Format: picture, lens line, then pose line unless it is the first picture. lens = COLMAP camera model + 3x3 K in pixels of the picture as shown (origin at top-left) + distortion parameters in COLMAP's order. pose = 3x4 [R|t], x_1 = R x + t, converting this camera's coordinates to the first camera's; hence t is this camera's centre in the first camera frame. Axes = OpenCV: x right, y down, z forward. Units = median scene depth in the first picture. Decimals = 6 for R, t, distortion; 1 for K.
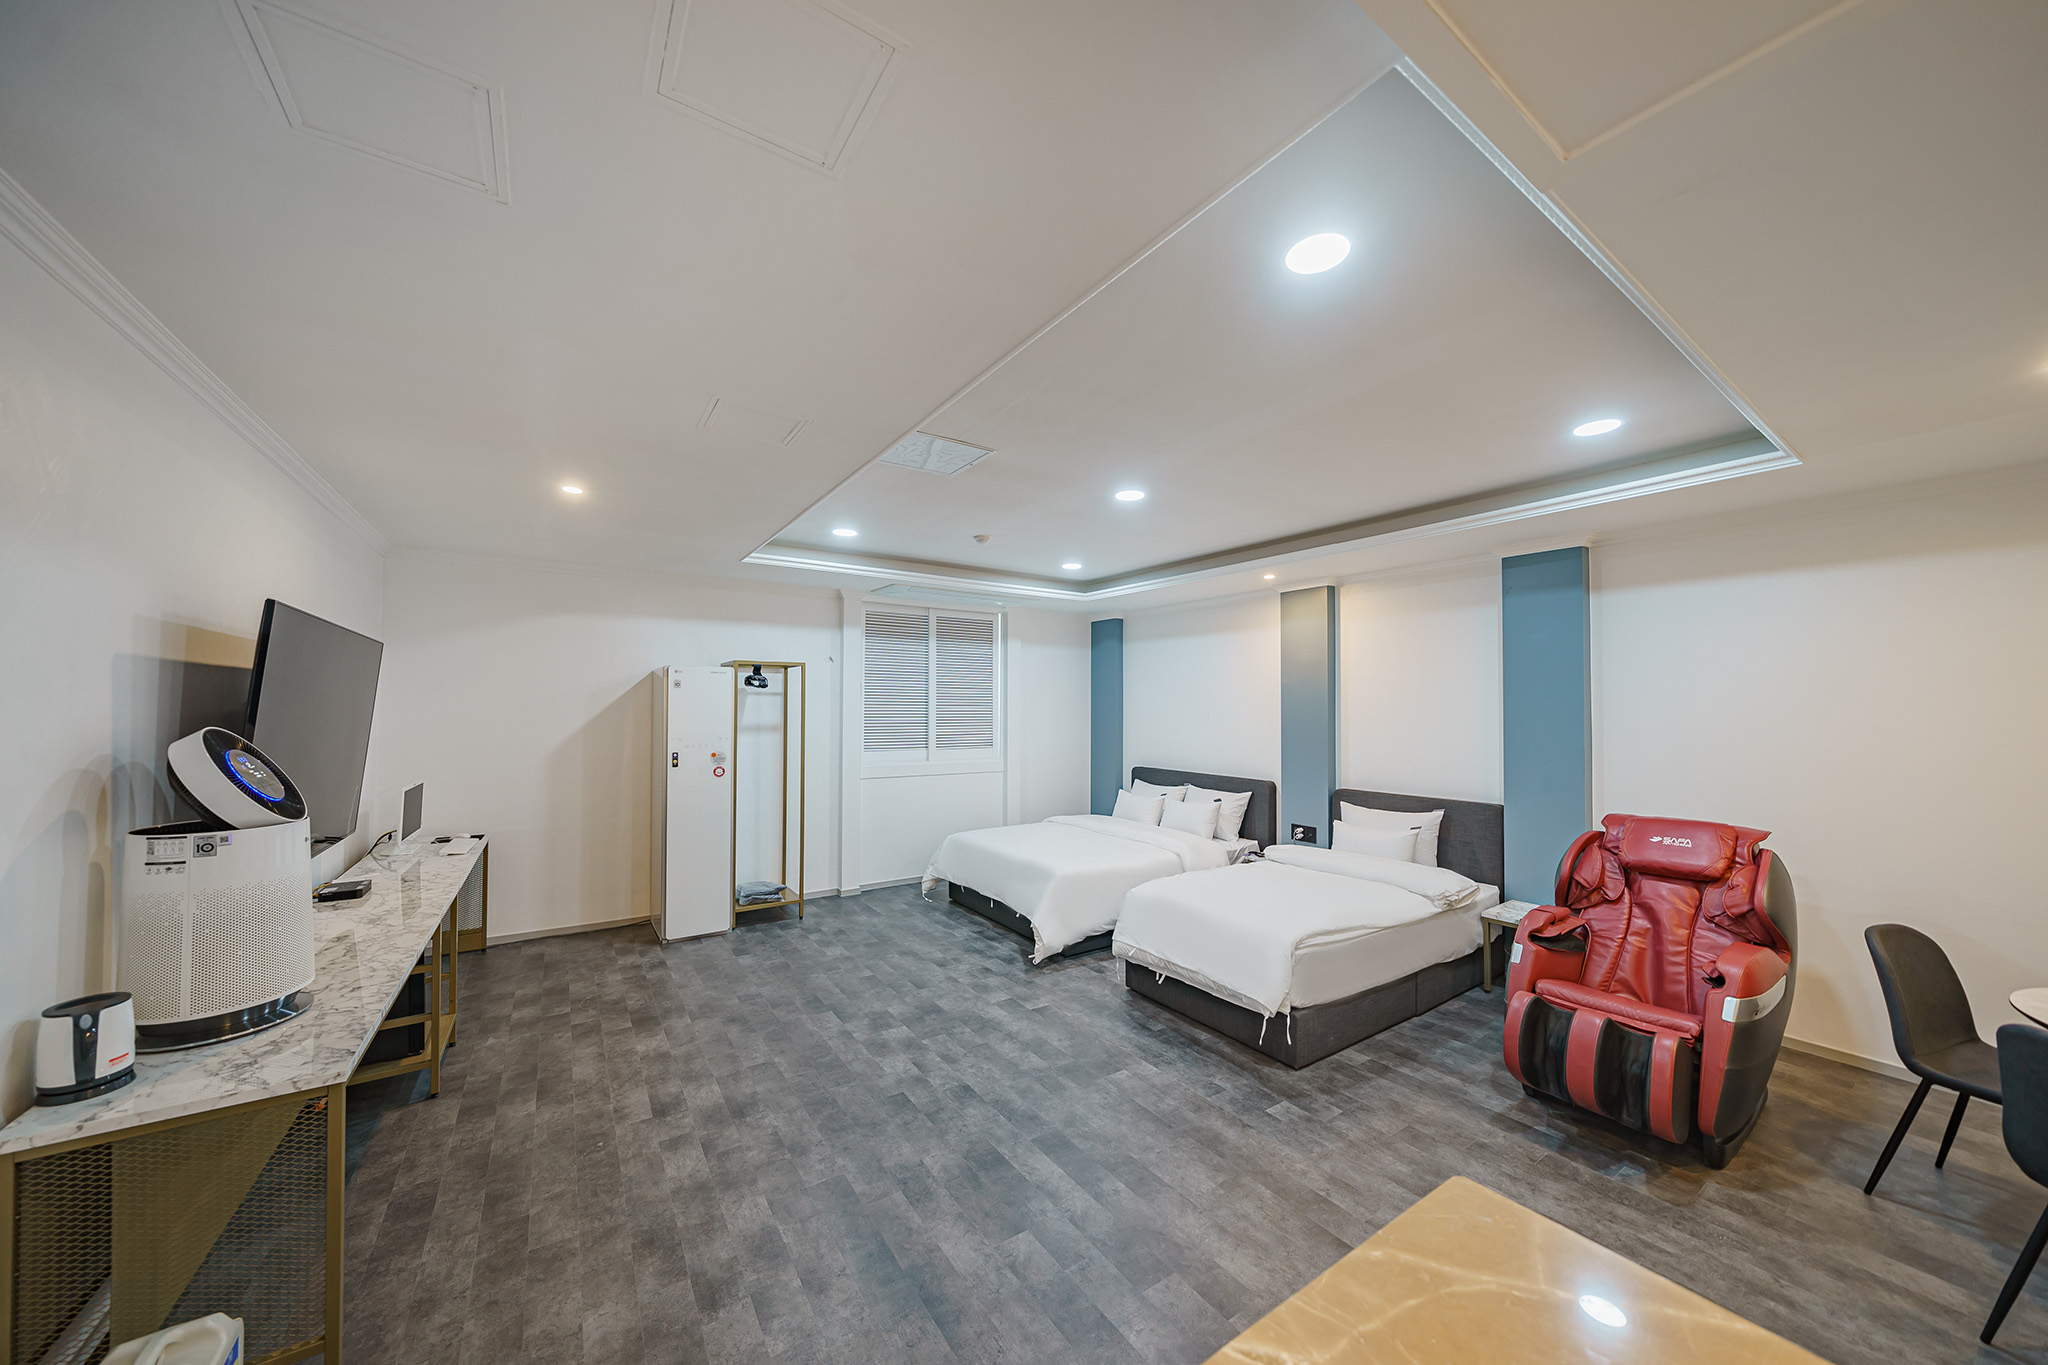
lens RADIAL K [[694.7, 0, 1029.9], [0, 694.7, 695.7], [0, 0, 1]] dist [-0.000517, -0.000037]
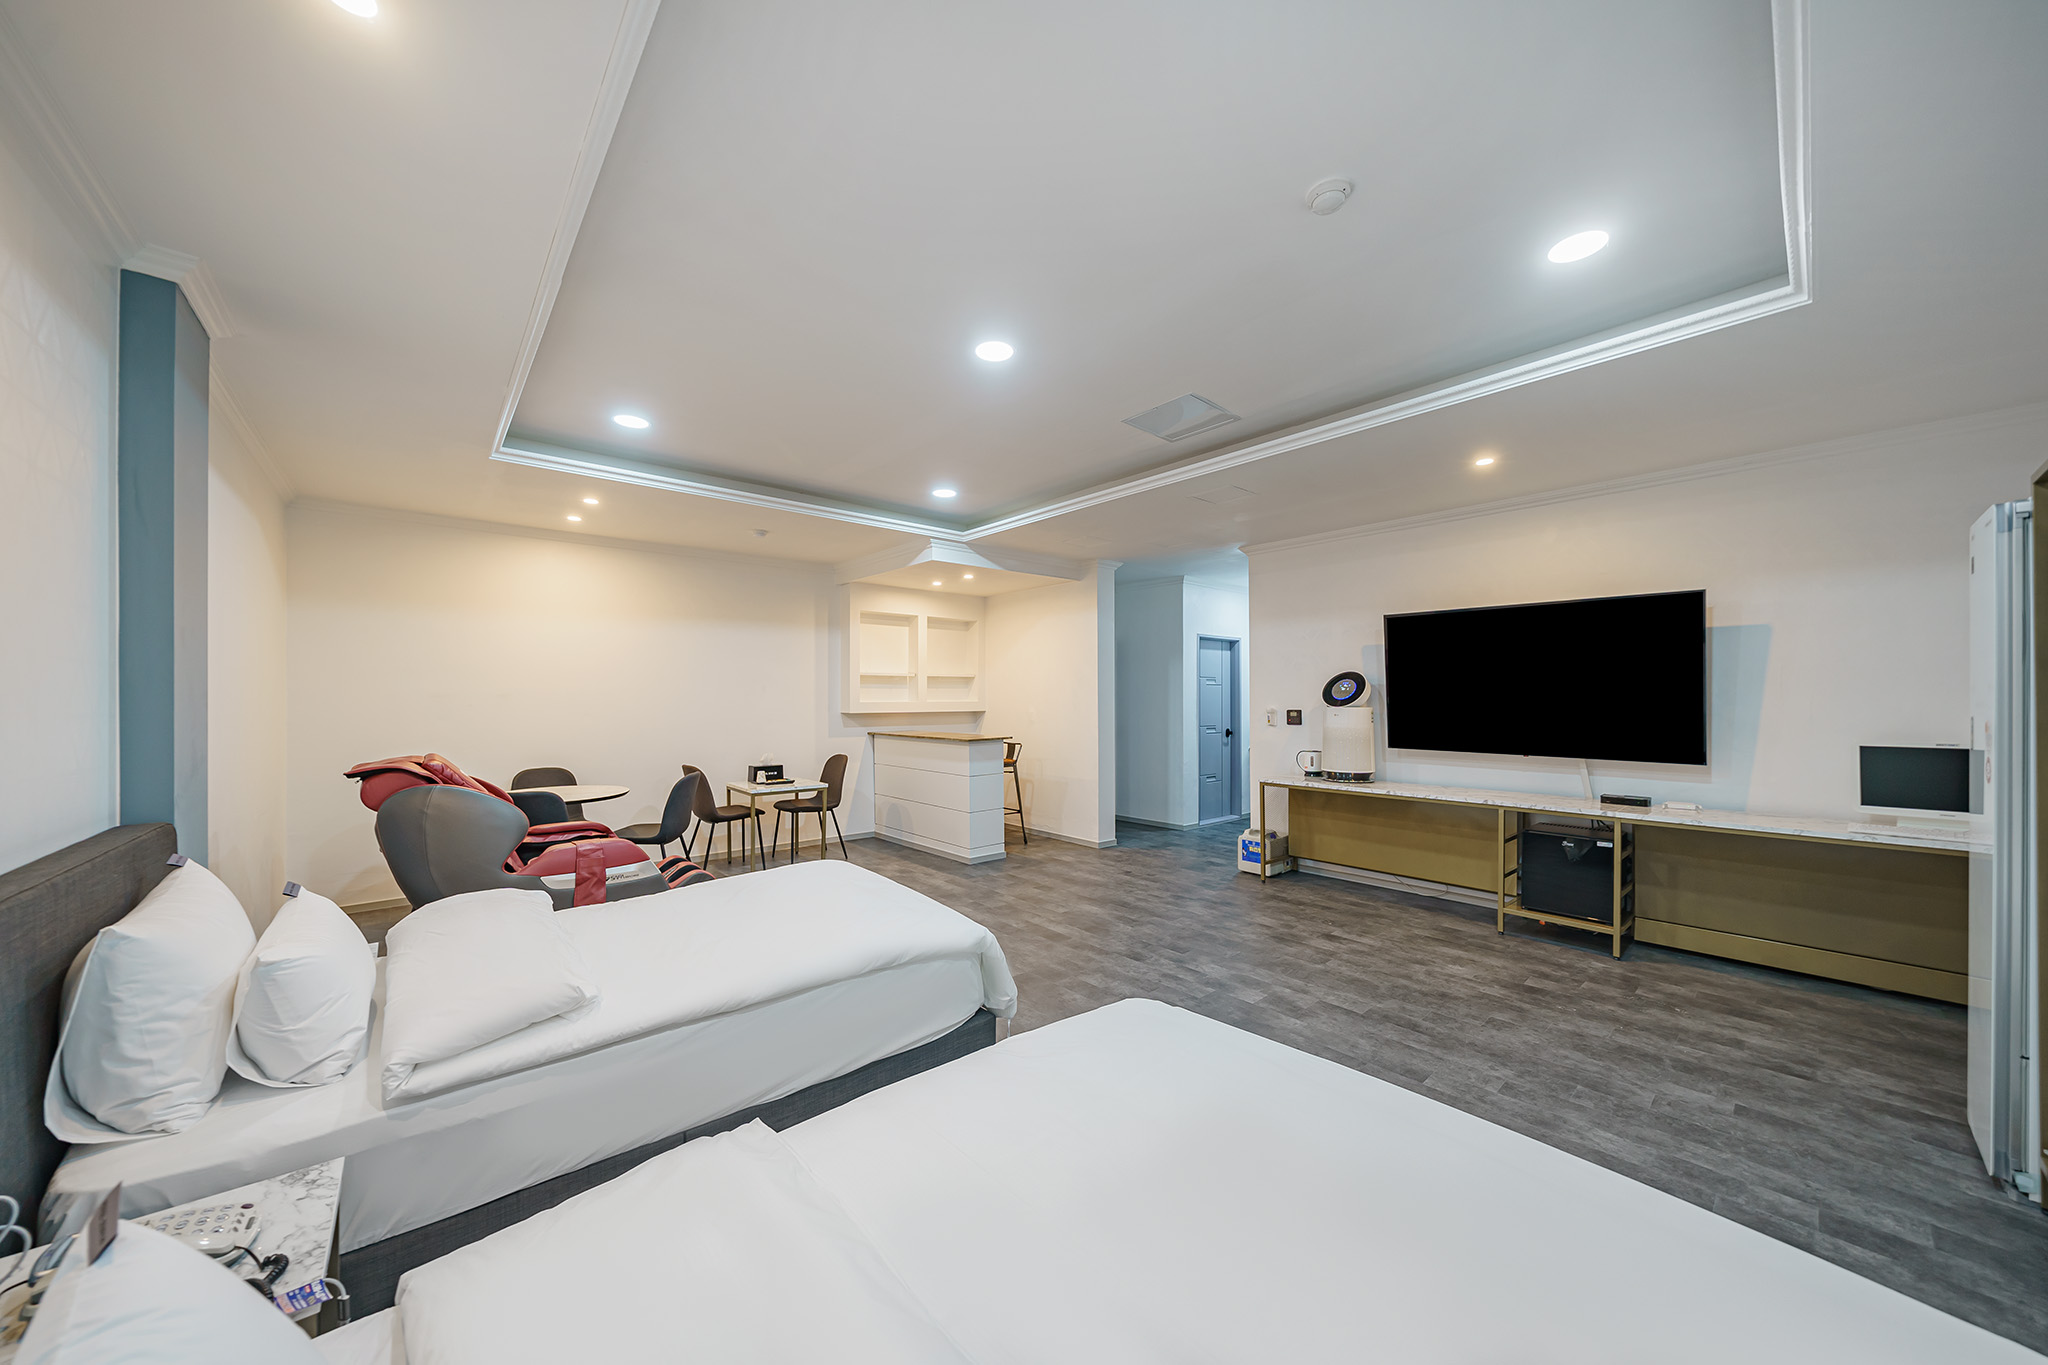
lens RADIAL K [[694.7, 0, 1029.9], [0, 694.7, 695.7], [0, 0, 1]] dist [-0.000517, -0.000037]
pose [[-0.991805, -0.004322, -0.127686, 0.249775], [-0.001354, 0.999727, -0.023323, 0.125440], [0.127752, -0.022959, -0.991540, 2.160327]]
